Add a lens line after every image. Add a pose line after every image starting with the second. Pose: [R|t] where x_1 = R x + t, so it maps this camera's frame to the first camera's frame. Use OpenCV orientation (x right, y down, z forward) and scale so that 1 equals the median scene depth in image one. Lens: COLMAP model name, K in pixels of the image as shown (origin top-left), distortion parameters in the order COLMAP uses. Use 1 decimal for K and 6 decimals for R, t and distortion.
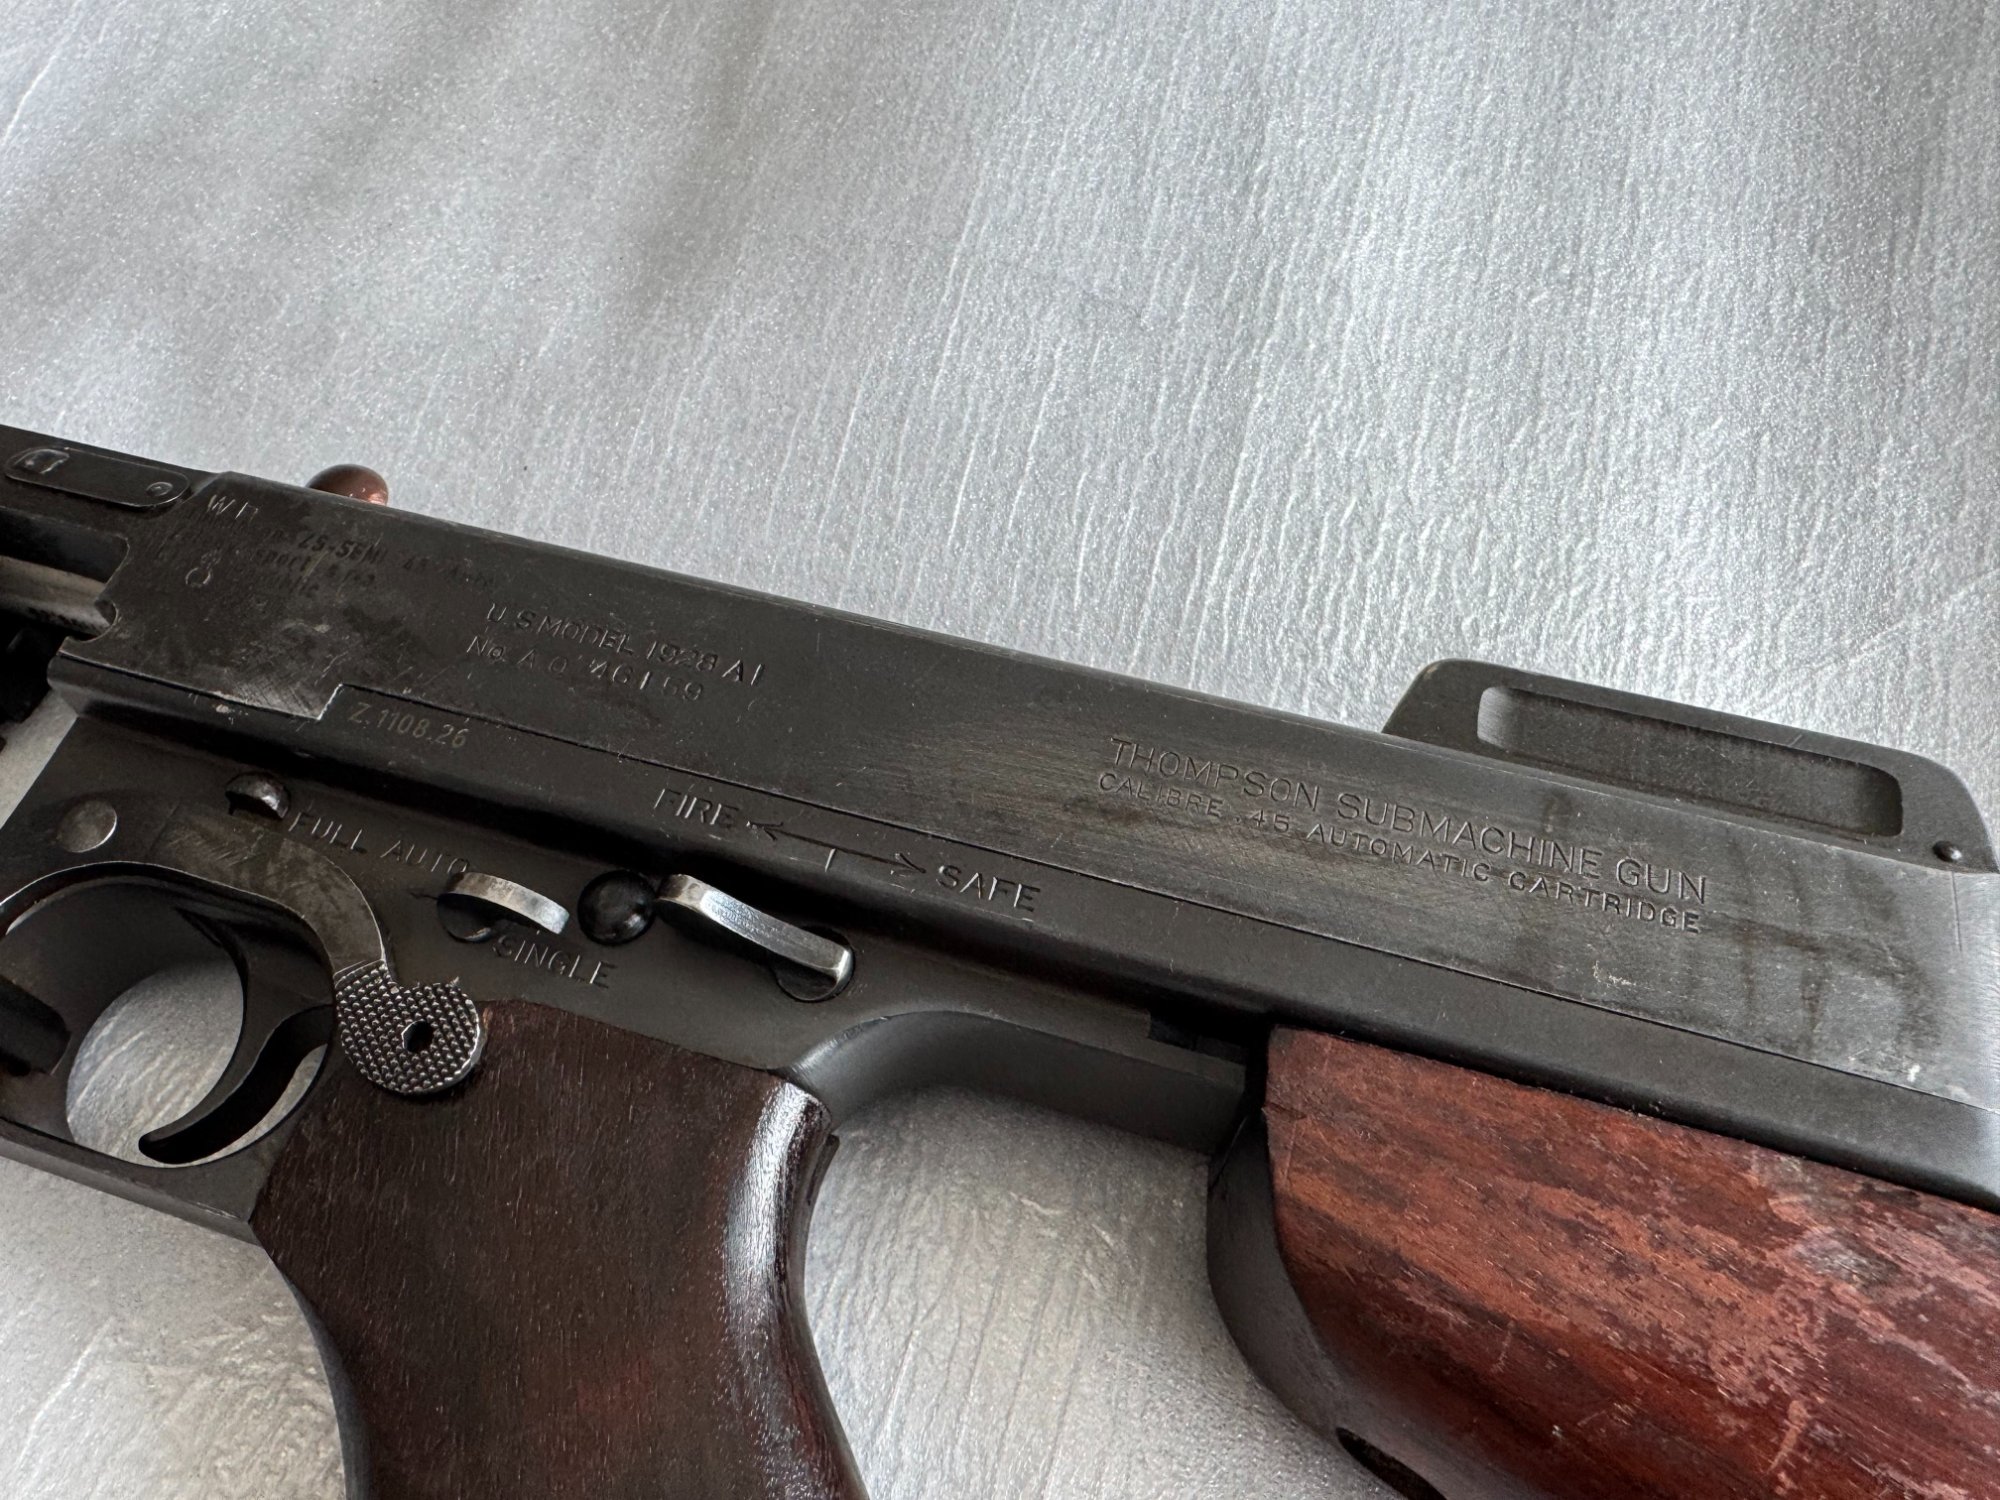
lens RADIAL K [[1398.9, 0, 920.4], [0, 1398.9, 777.6], [0, 0, 1]] dist [0.002833, 0.009383]
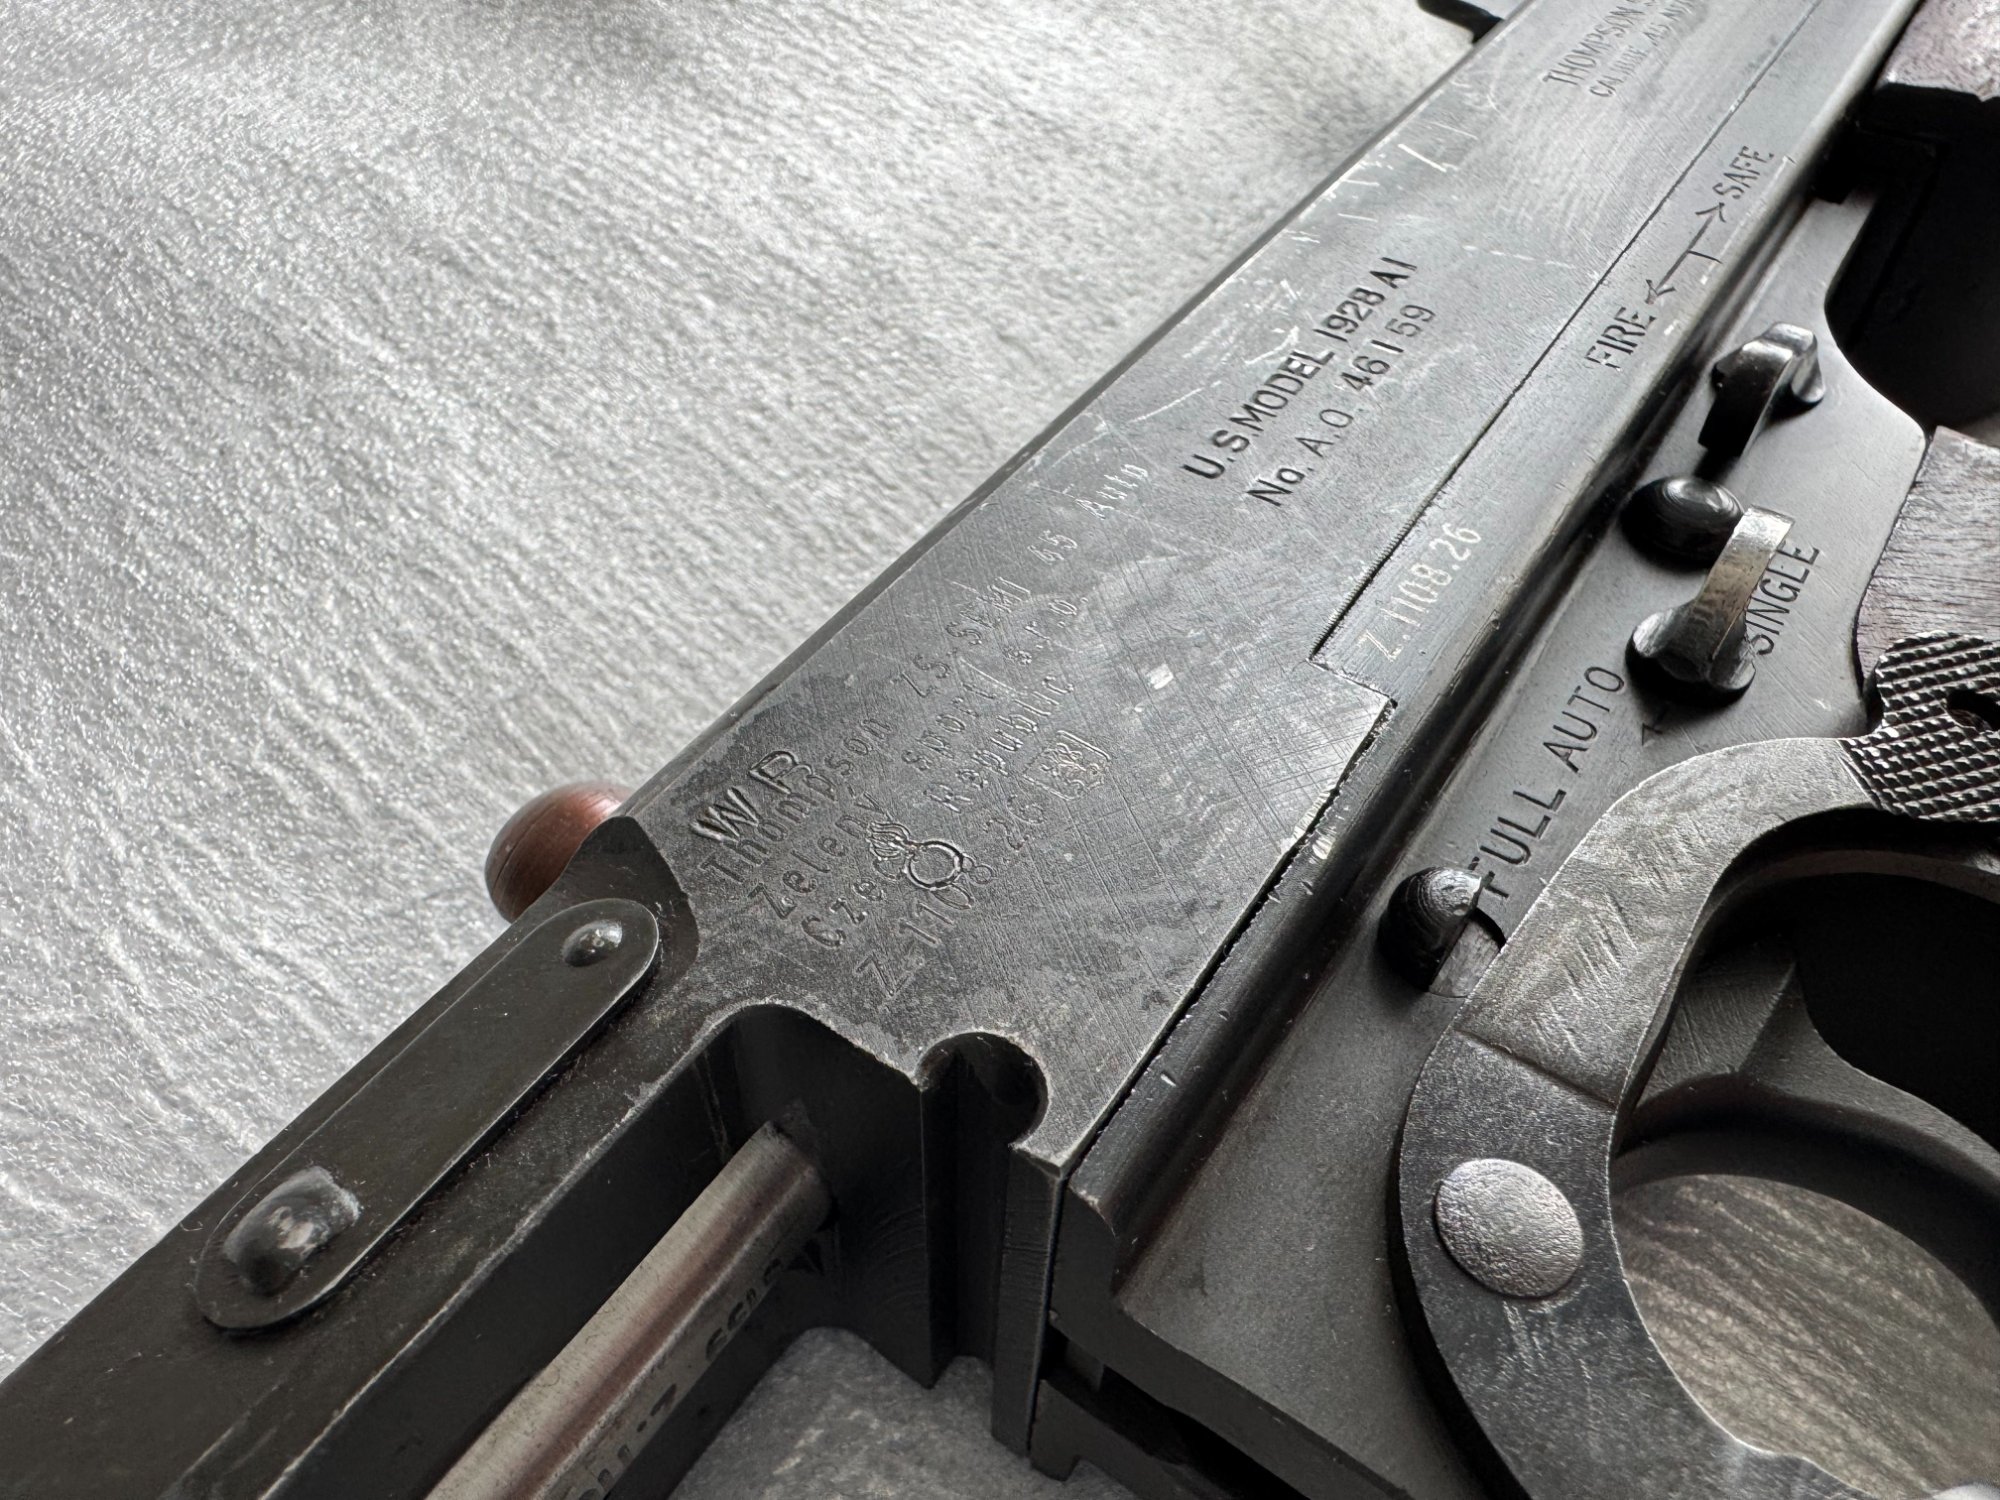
lens RADIAL K [[1398.9, 0, 980.9], [0, 1398.9, 755.9], [0, 0, 1]] dist [0.002833, 0.009383]
pose [[0.295382, -0.676158, 0.674951, -0.970236], [0.818484, 0.543496, 0.186271, -0.286525], [-0.492782, 0.497415, 0.713964, 0.843143]]
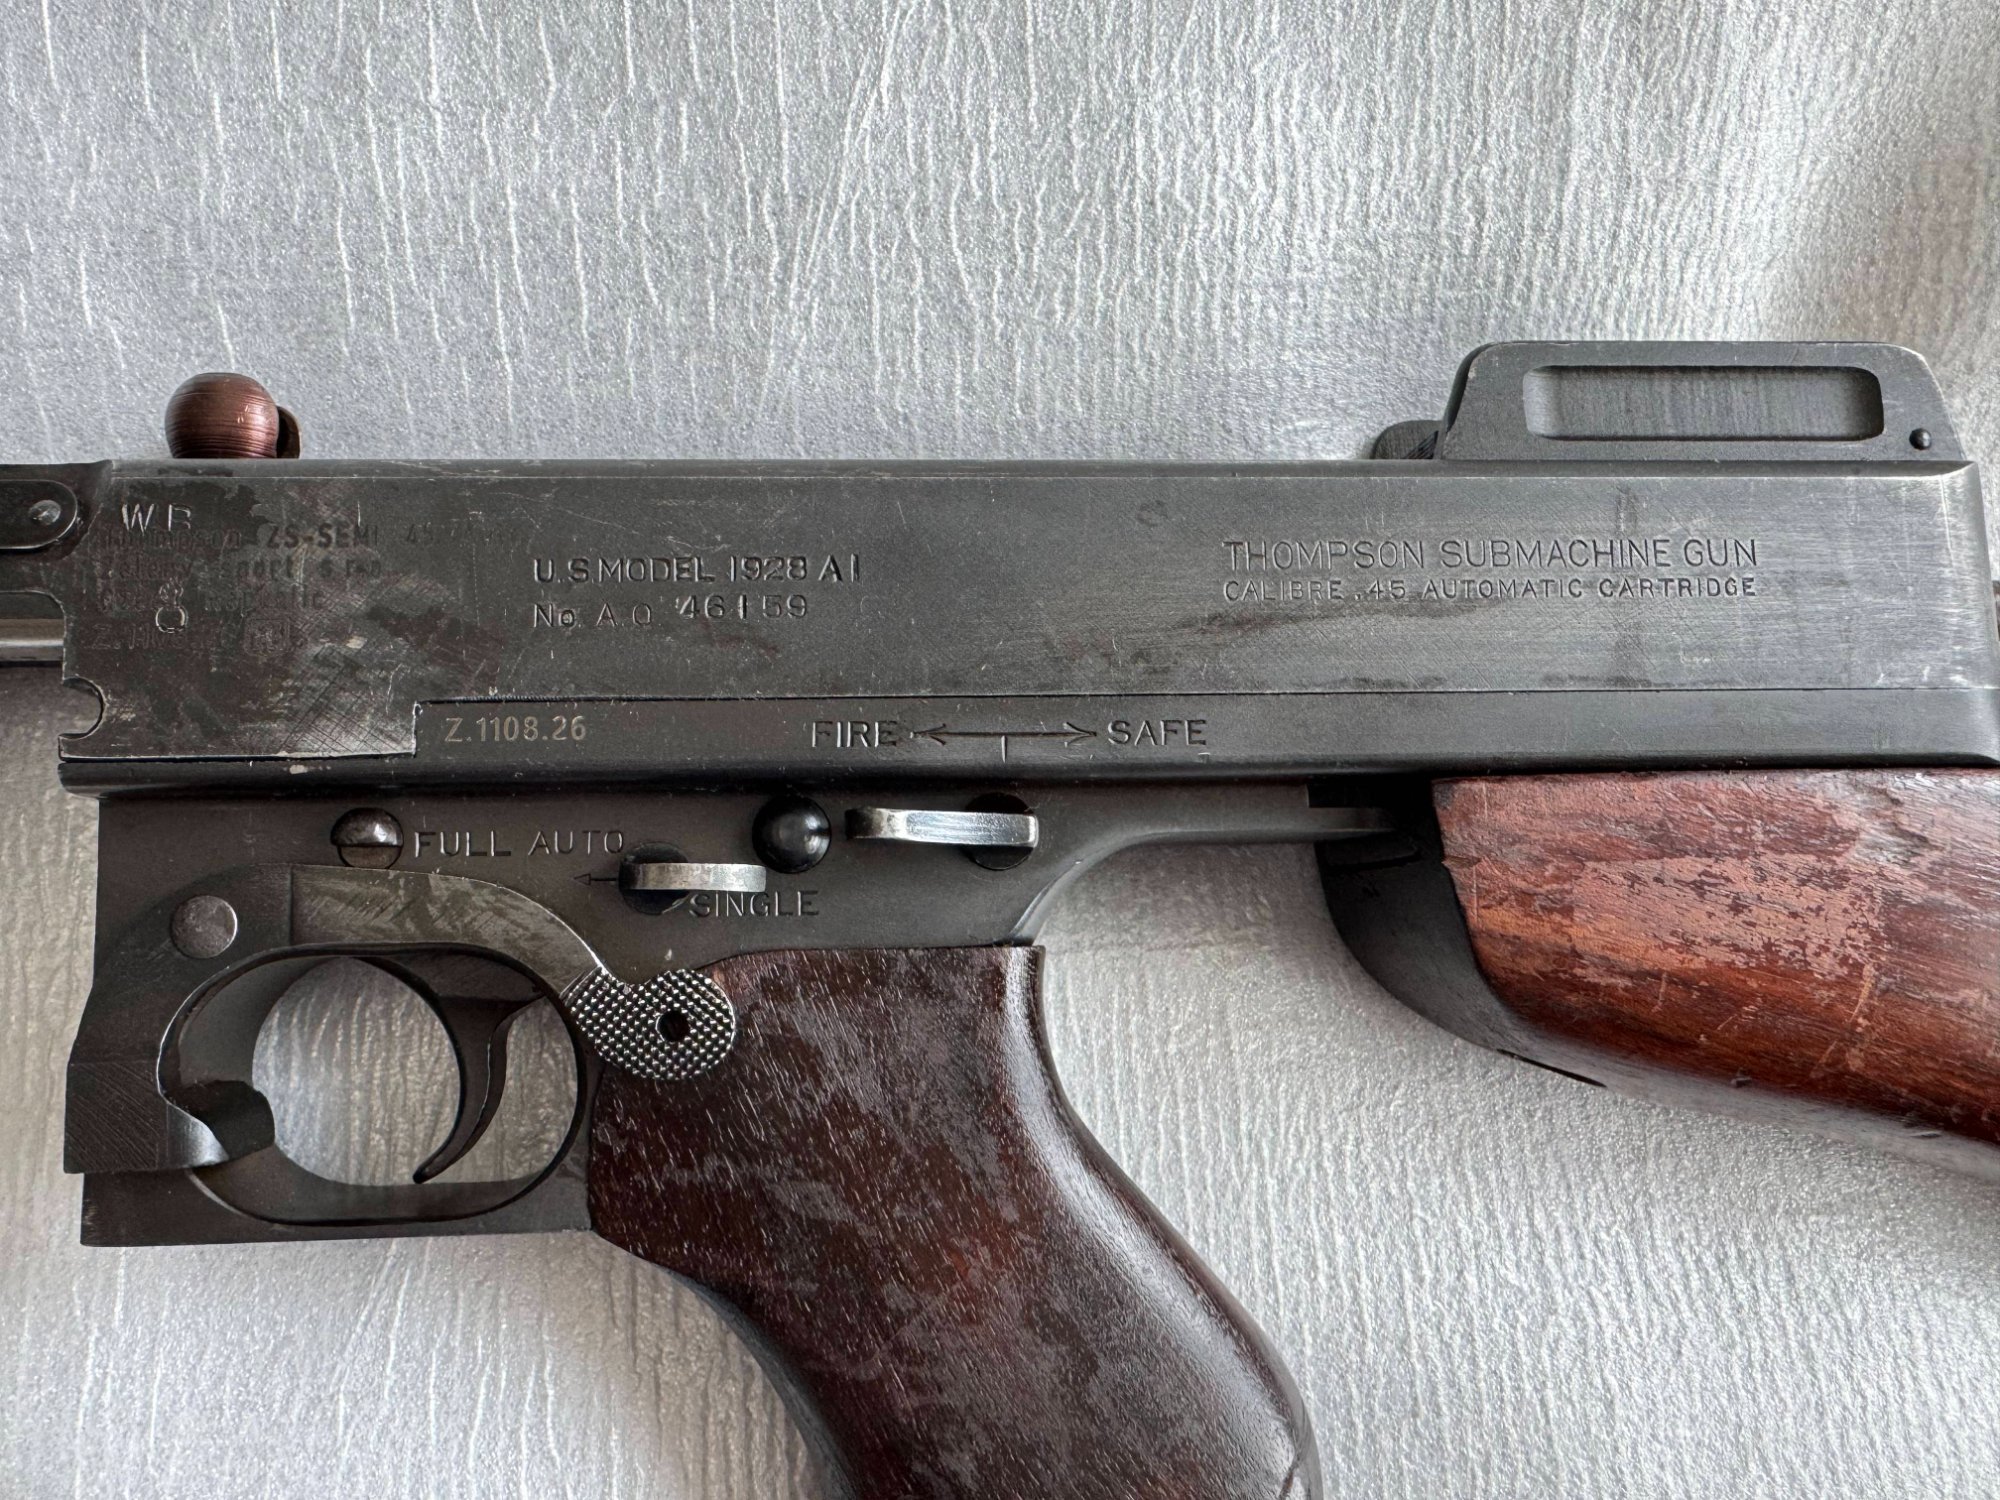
lens RADIAL K [[1398.9, 0, 929.5], [0, 1398.9, 771.7], [0, 0, 1]] dist [0.002833, 0.009383]
pose [[0.940515, -0.307749, 0.143953, -0.290163], [0.220782, 0.875651, 0.429524, -0.408475], [-0.258238, -0.372192, 0.891508, 0.105233]]
